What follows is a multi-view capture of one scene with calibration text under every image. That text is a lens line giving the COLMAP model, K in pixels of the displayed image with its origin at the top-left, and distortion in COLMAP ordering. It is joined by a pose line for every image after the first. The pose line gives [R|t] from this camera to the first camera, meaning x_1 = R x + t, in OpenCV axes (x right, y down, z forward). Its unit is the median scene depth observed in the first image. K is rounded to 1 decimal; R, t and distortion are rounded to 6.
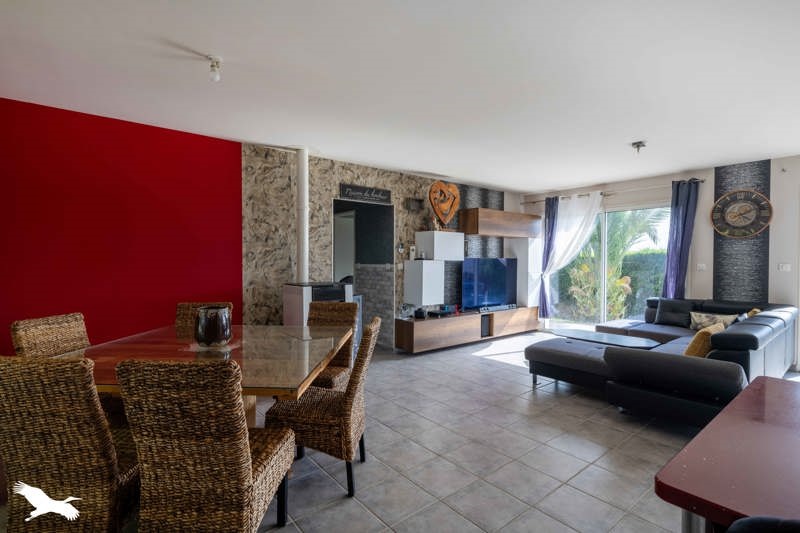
lens RADIAL K [[382.5, 0, 401.4], [0, 382.5, 265.5], [0, 0, 1]] dist [0.001369, 0.000262]
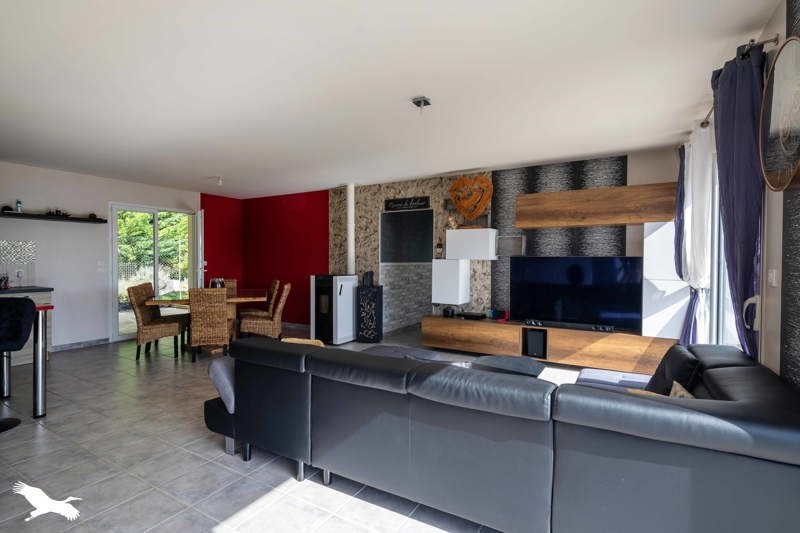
lens RADIAL K [[382.5, 0, 402.6], [0, 382.5, 263.0], [0, 0, 1]] dist [0.001369, 0.000262]
pose [[0.362749, 0.010651, -0.931826, 1.001565], [-0.012853, 0.999897, 0.006426, -0.009848], [0.931798, 0.009645, 0.362849, 0.546702]]
